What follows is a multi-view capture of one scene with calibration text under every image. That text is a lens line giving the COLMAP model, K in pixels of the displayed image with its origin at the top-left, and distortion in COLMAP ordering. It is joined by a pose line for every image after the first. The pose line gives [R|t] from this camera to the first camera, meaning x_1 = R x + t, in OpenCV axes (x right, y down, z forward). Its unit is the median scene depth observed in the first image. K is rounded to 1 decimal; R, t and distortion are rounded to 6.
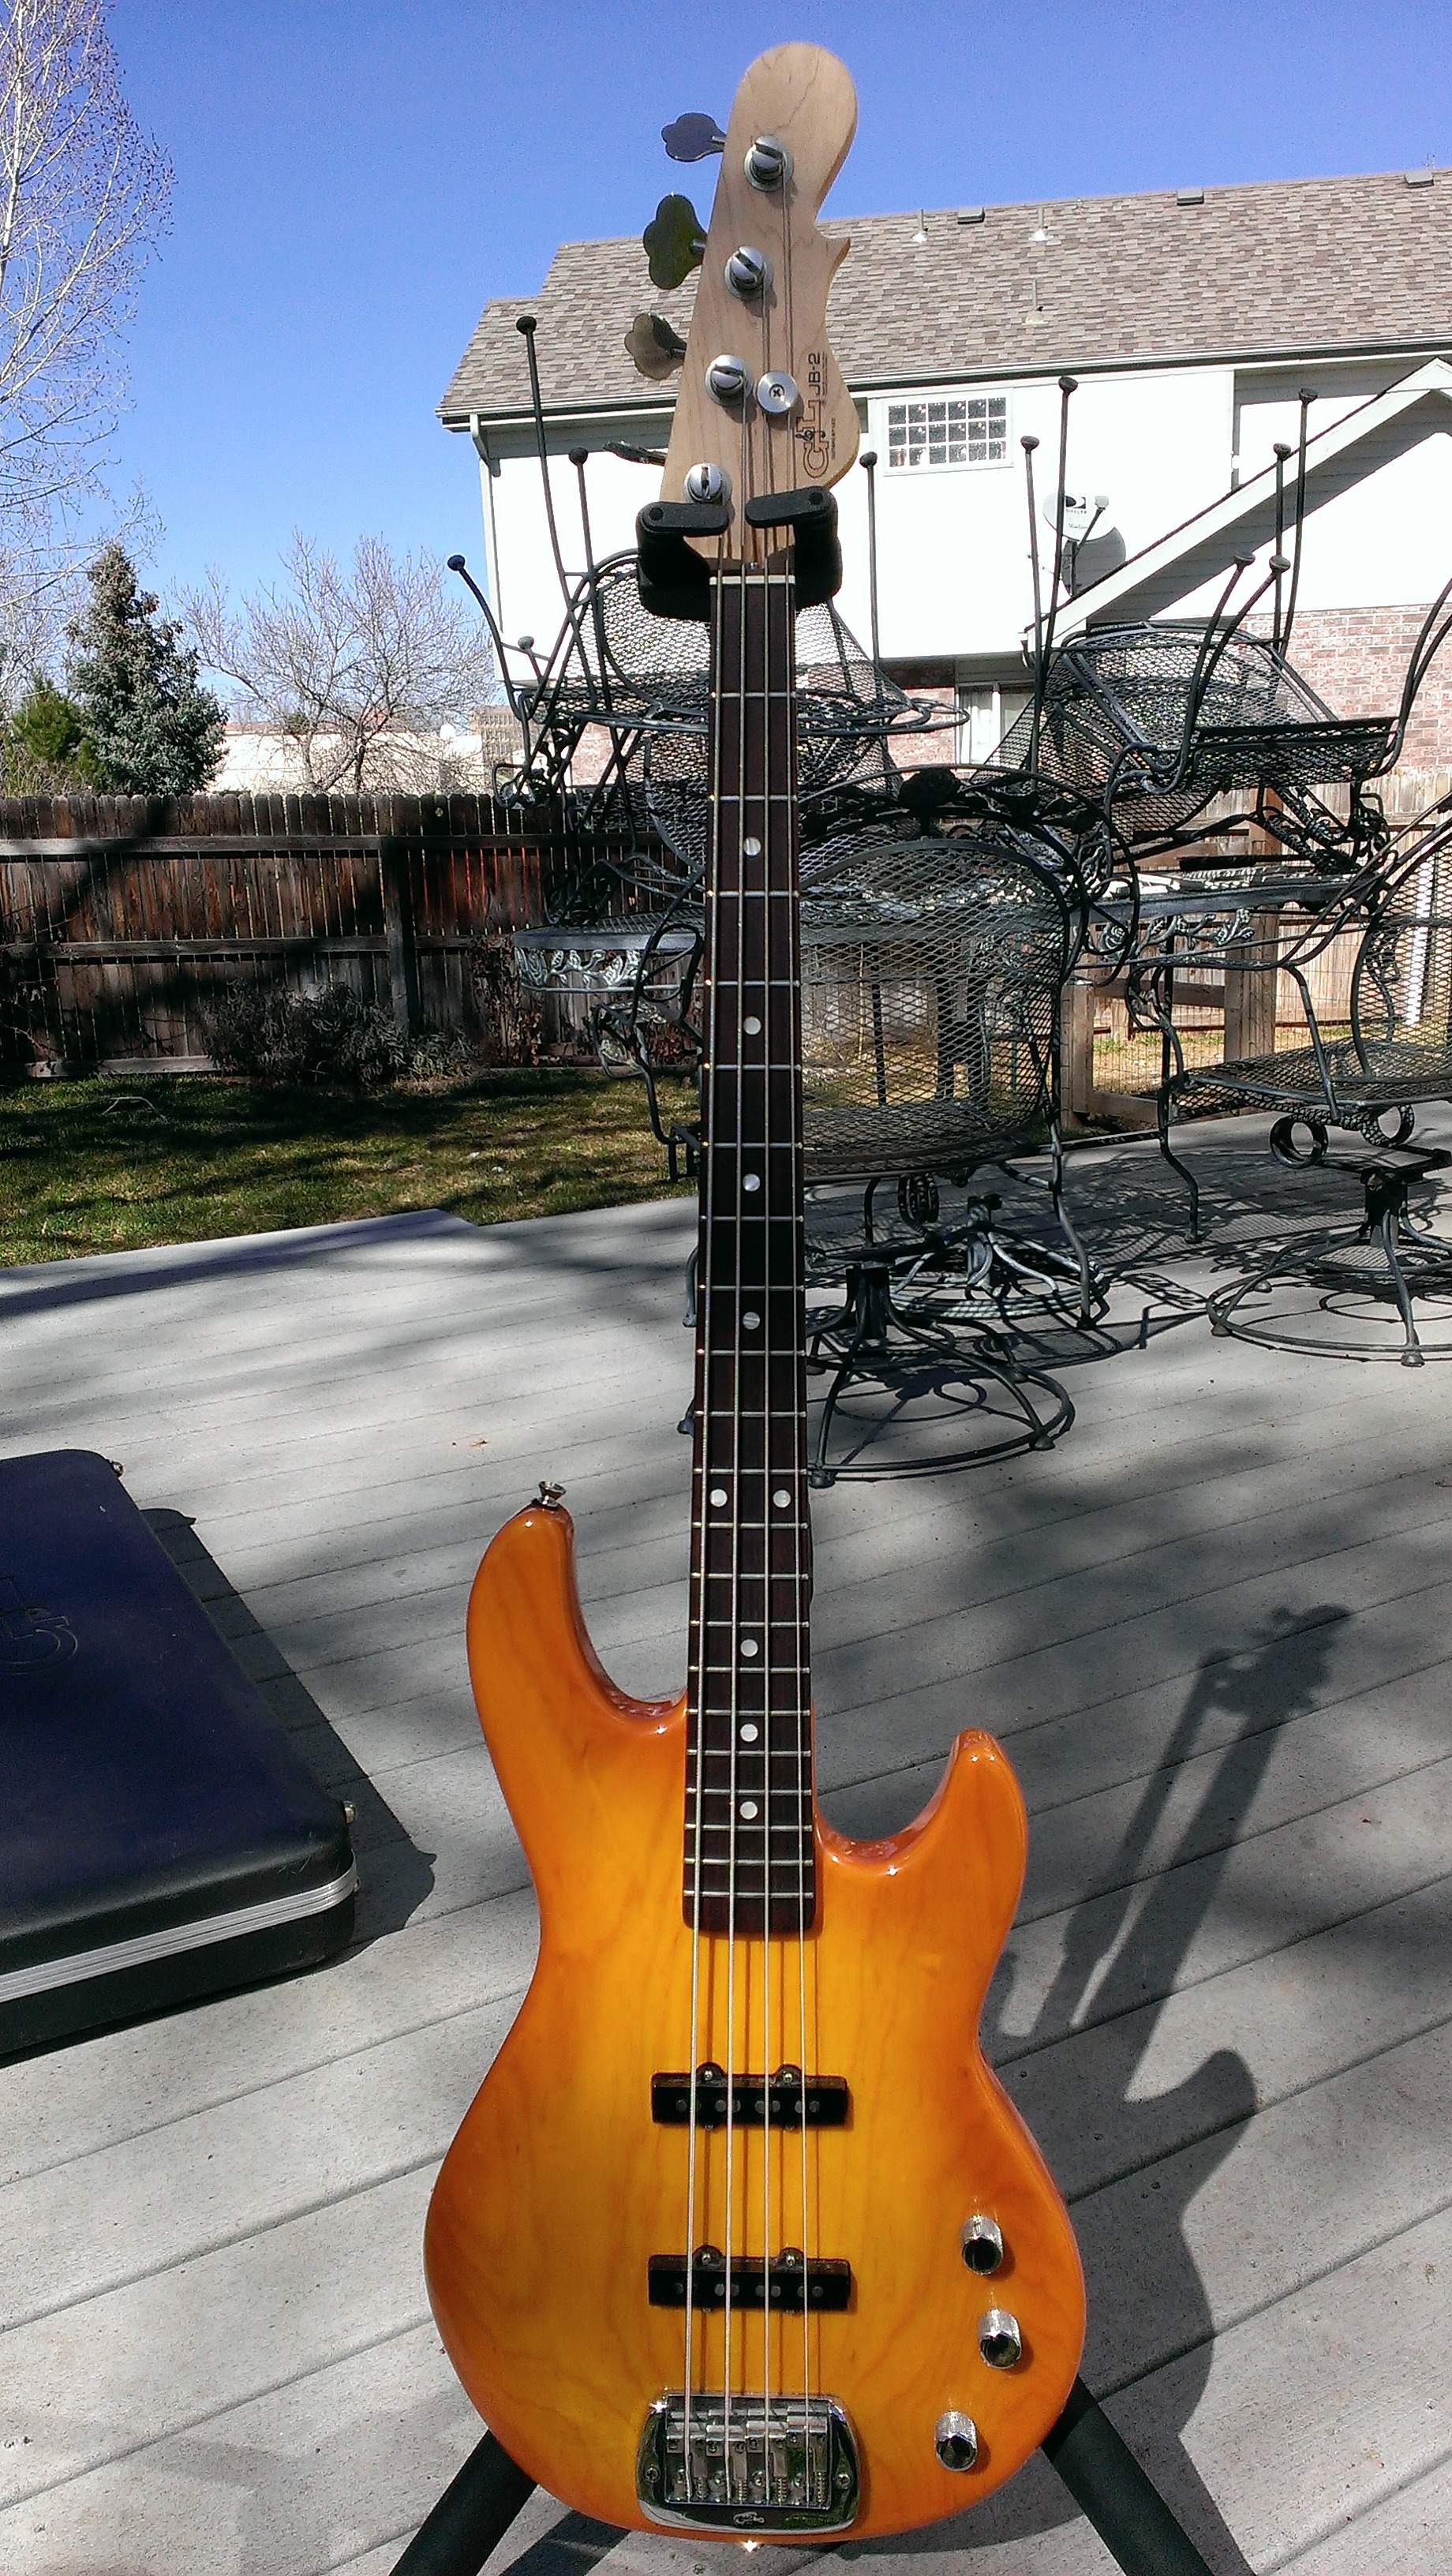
lens RADIAL K [[1943.2, 0, 741.2], [0, 1943.2, 1270.9], [0, 0, 1]] dist [0.080866, -0.118340]
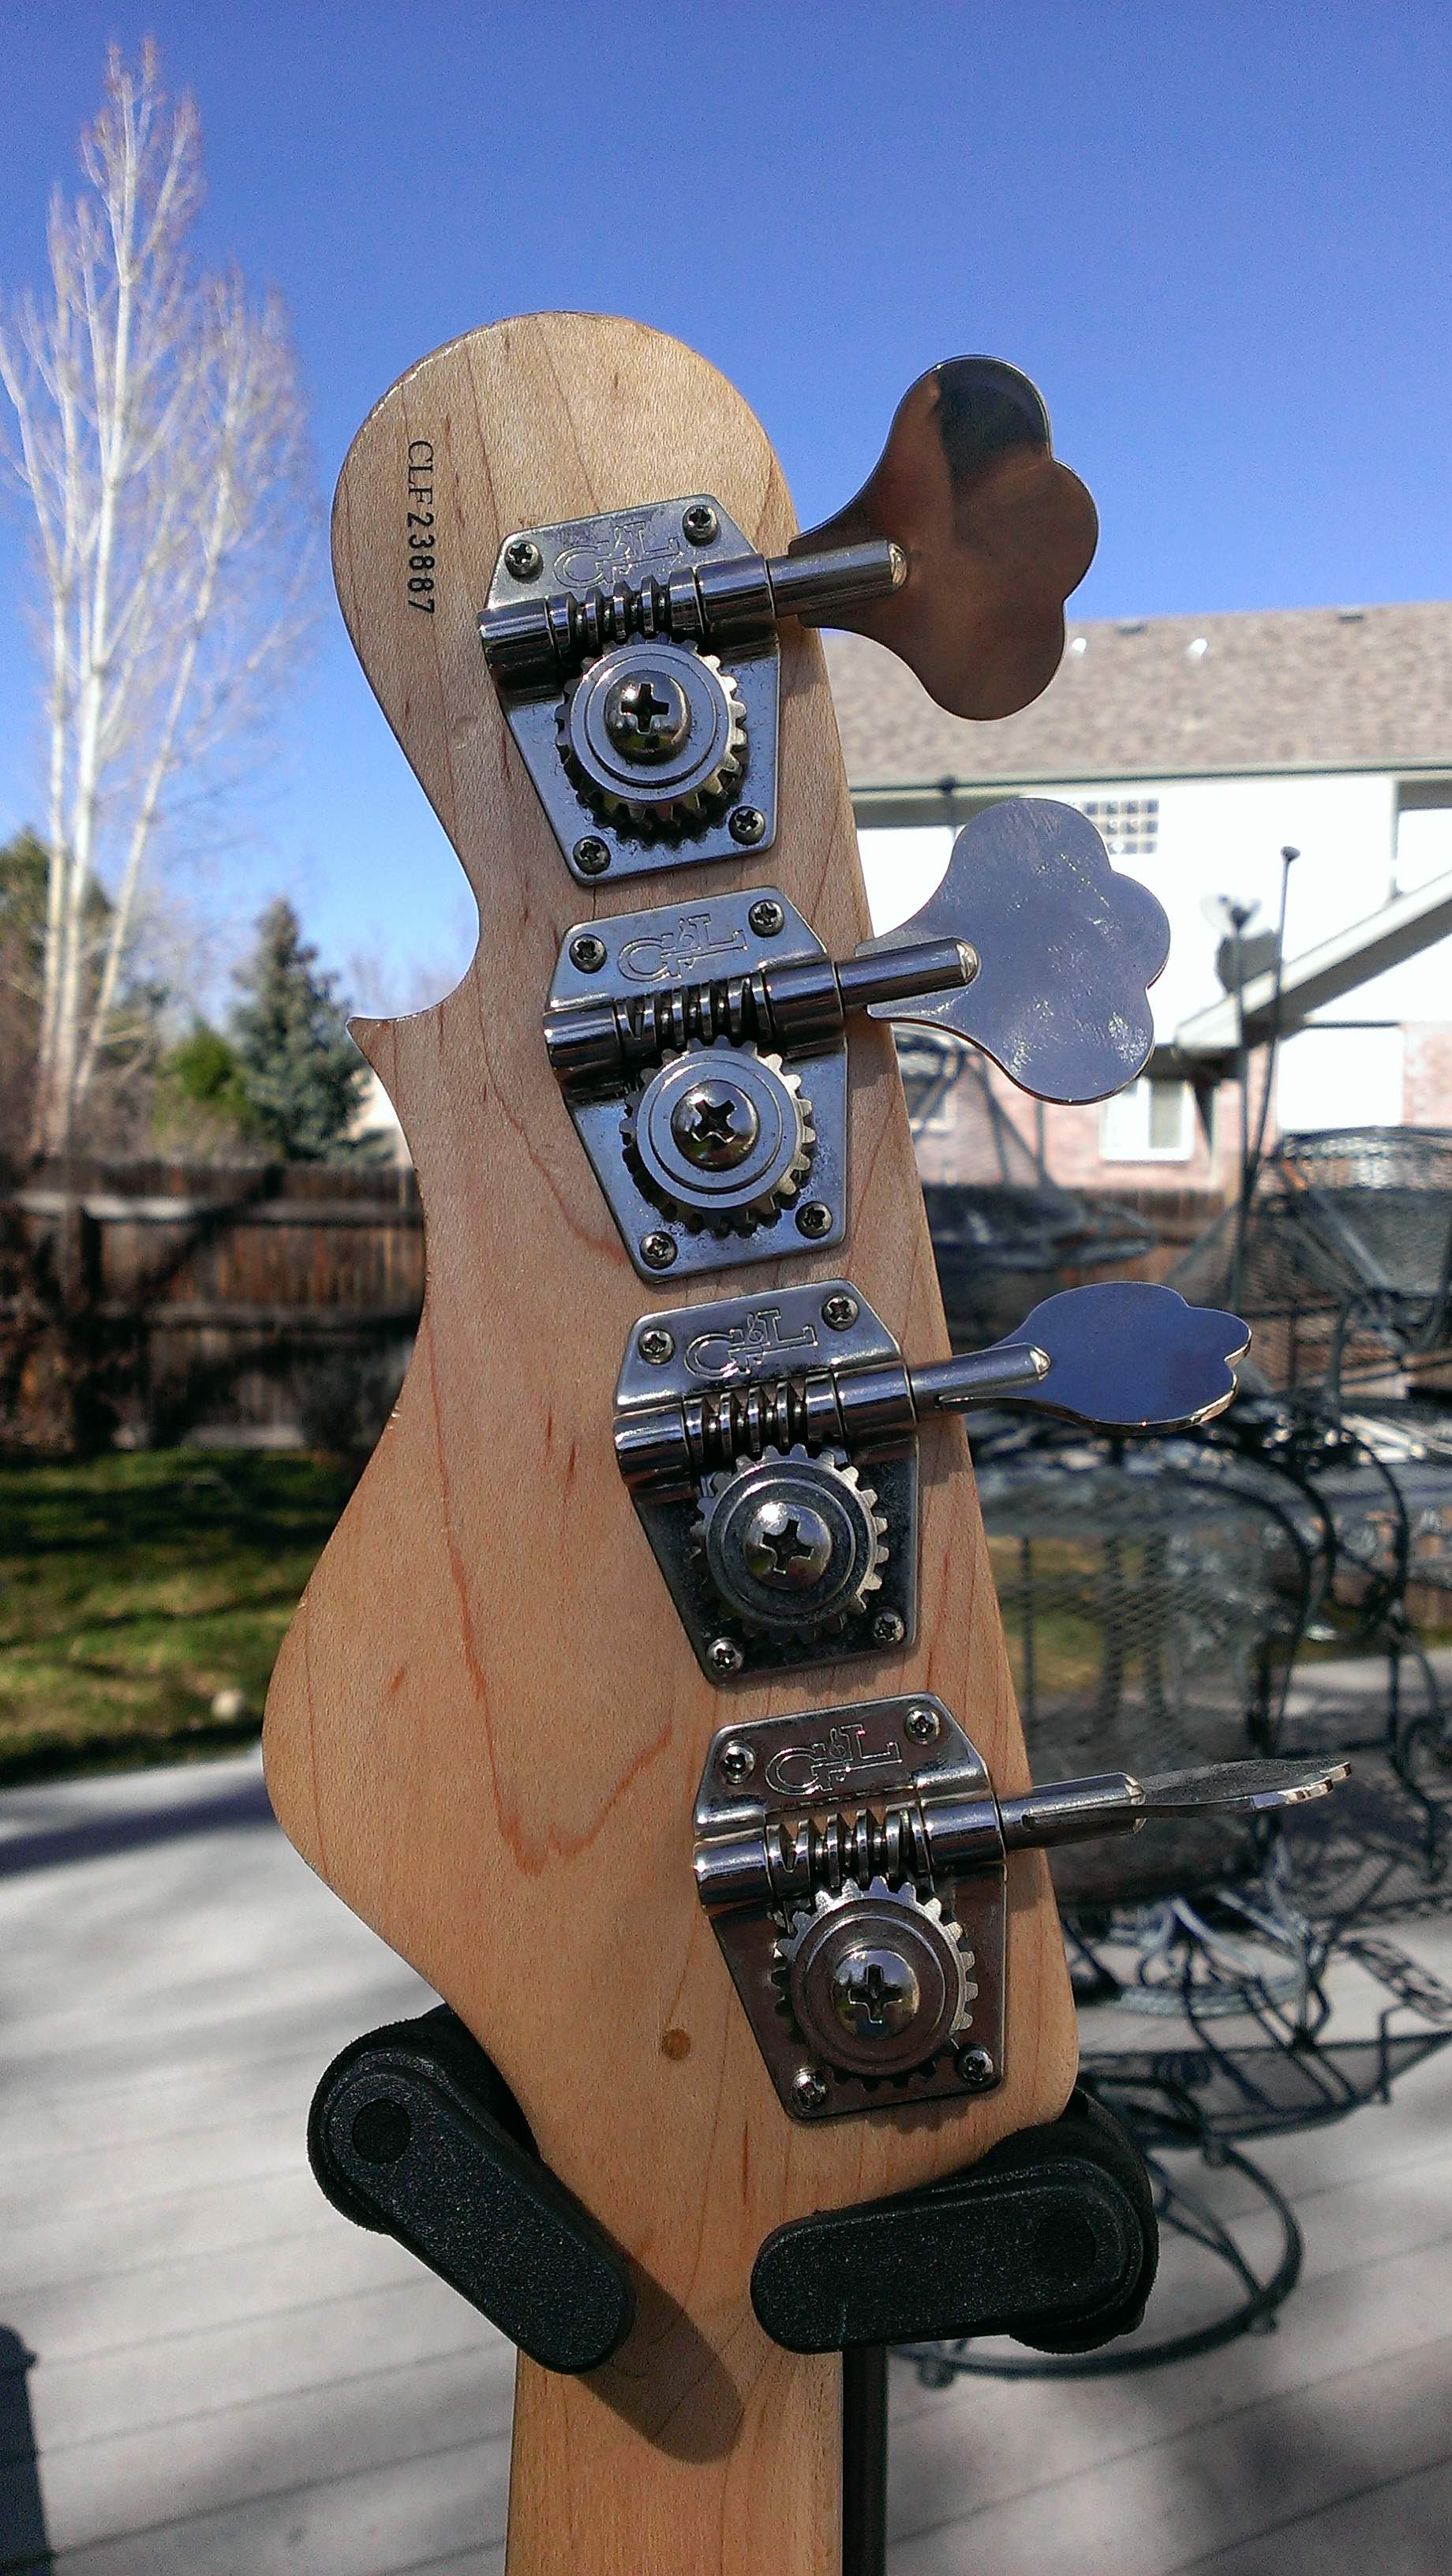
lens RADIAL K [[1943.2, 0, 746.4], [0, 1943.2, 1308.2], [0, 0, 1]] dist [0.080866, -0.118340]
pose [[0.996666, 0.052590, -0.062386, -0.002078], [-0.061385, 0.986979, -0.148675, -0.210937], [0.053755, 0.152009, 0.986916, 0.352078]]
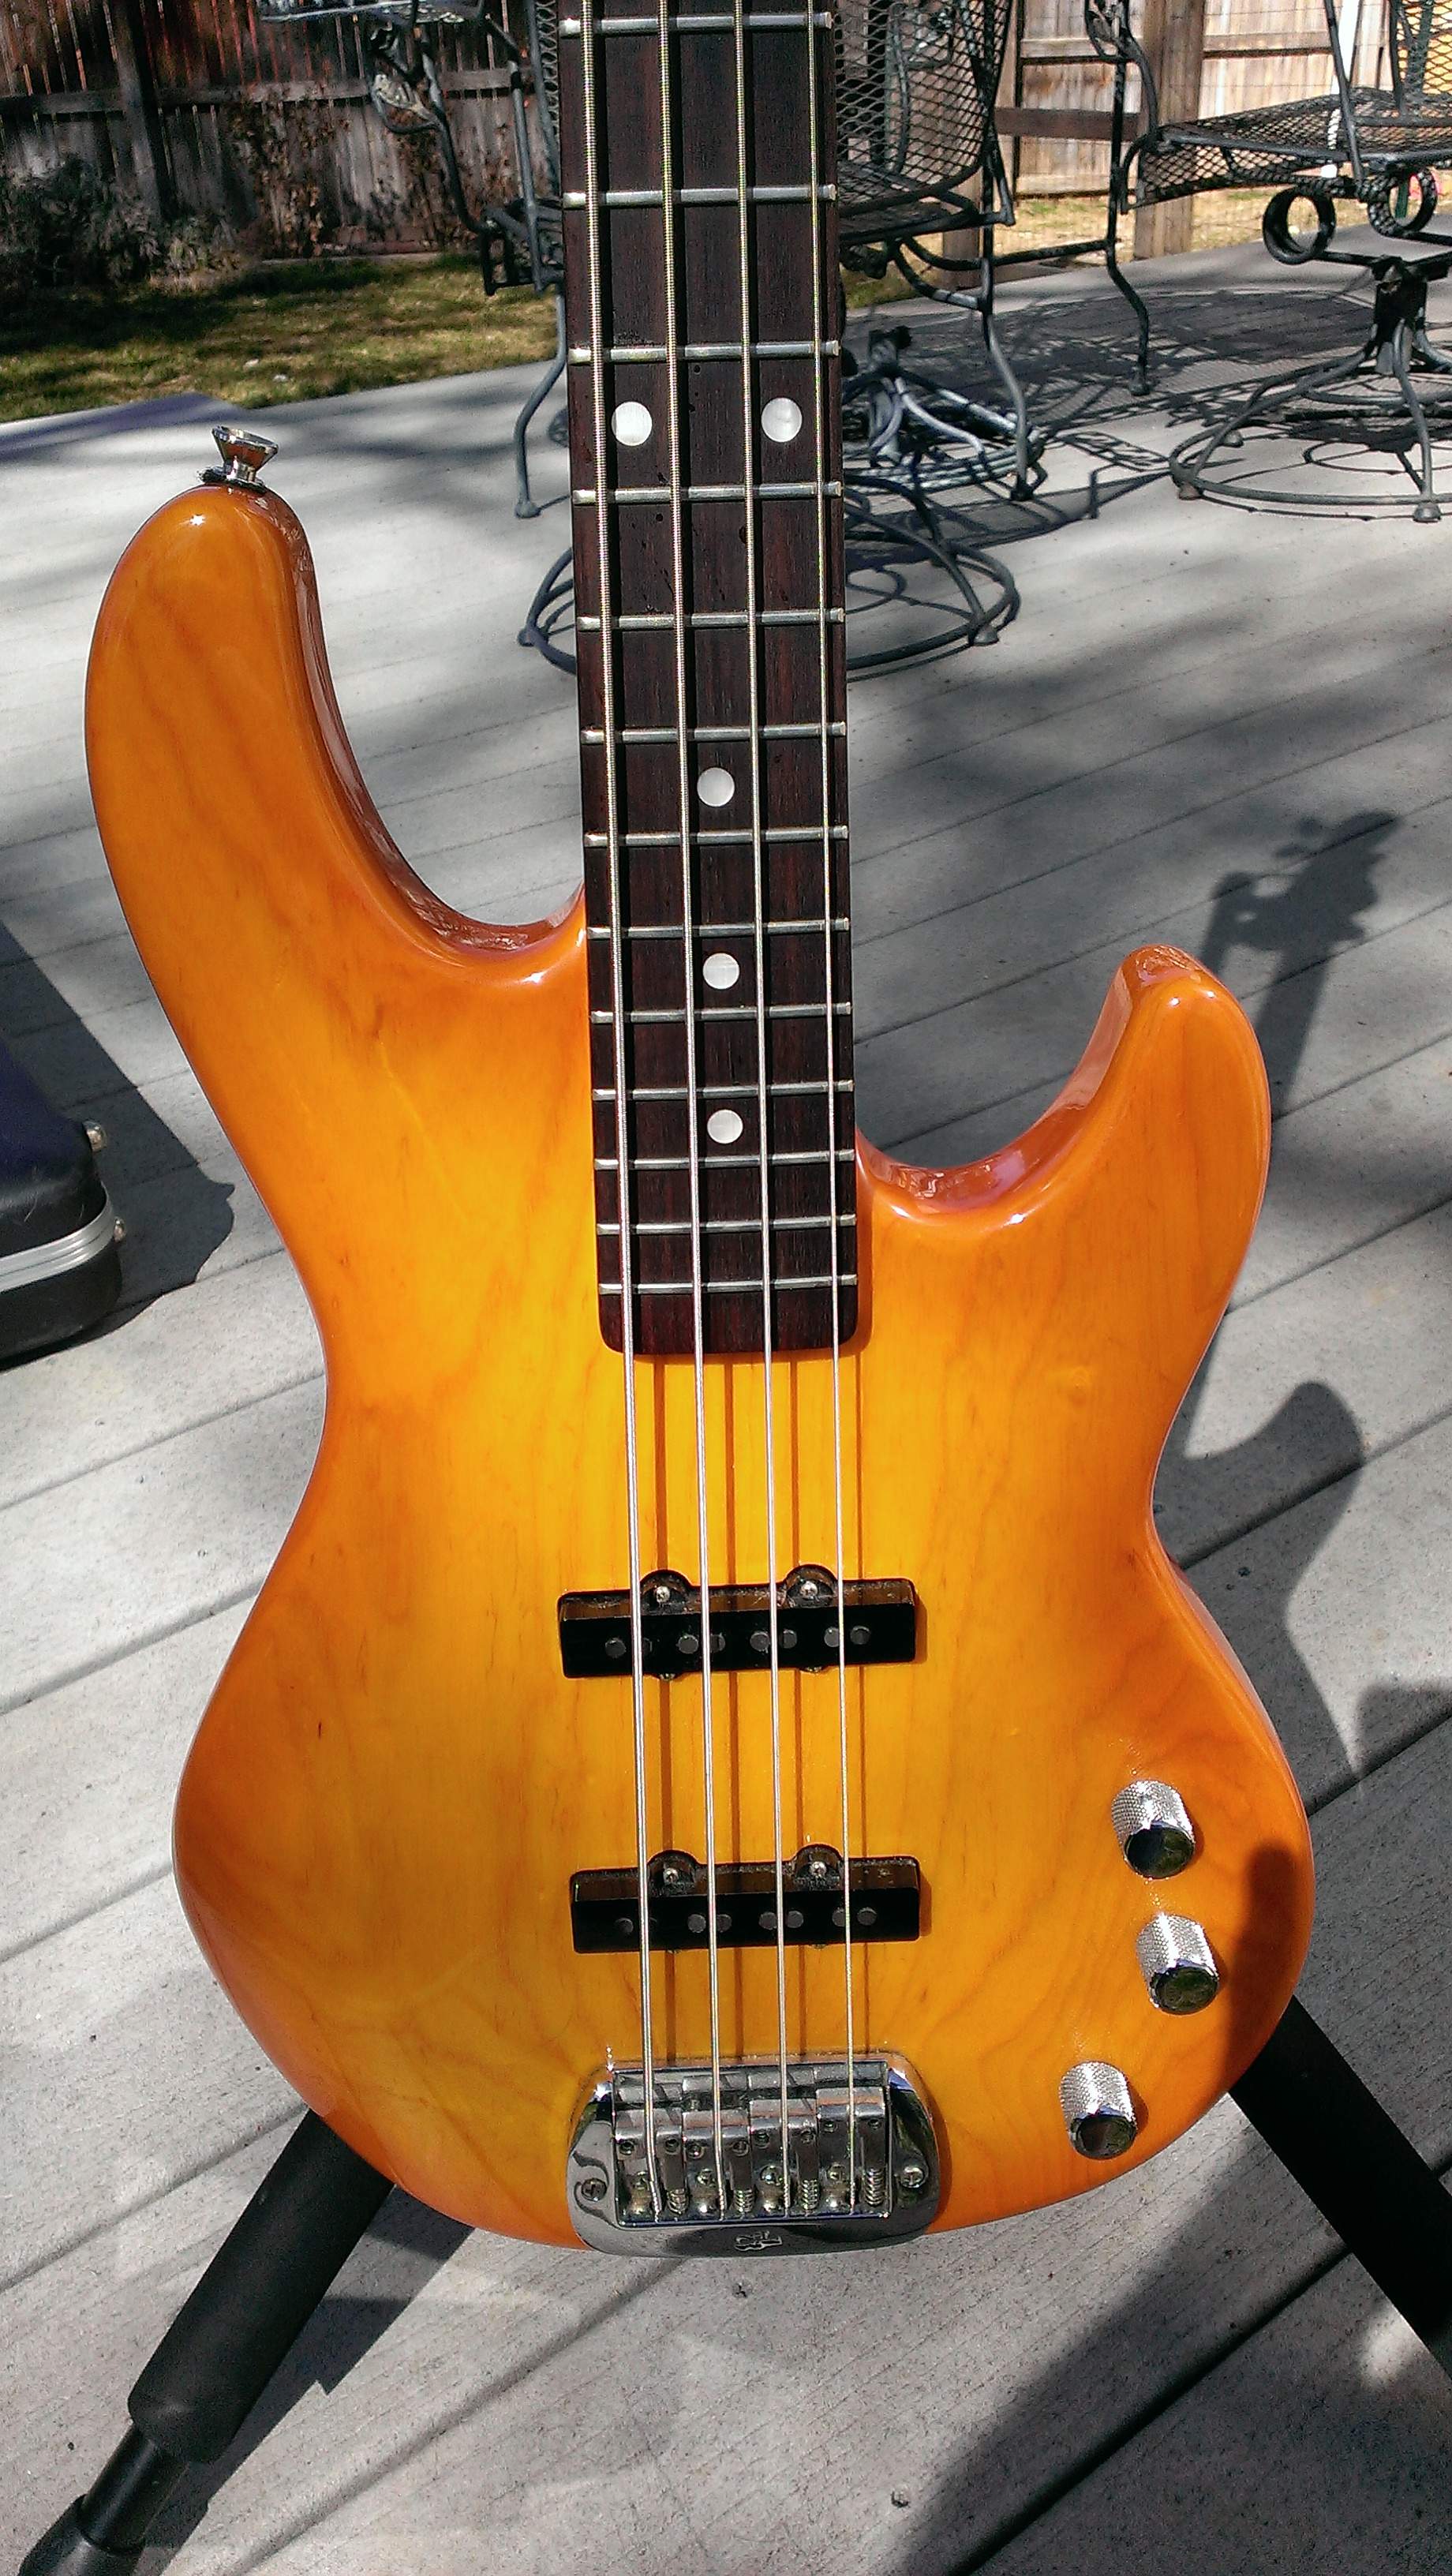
lens RADIAL K [[1943.2, 0, 690.2], [0, 1943.2, 1218.4], [0, 0, 1]] dist [0.080866, -0.118340]
pose [[0.997718, -0.052699, 0.042211, -0.012733], [0.035976, 0.943943, 0.328142, 0.066017], [-0.057138, -0.325875, 0.943685, 0.256297]]
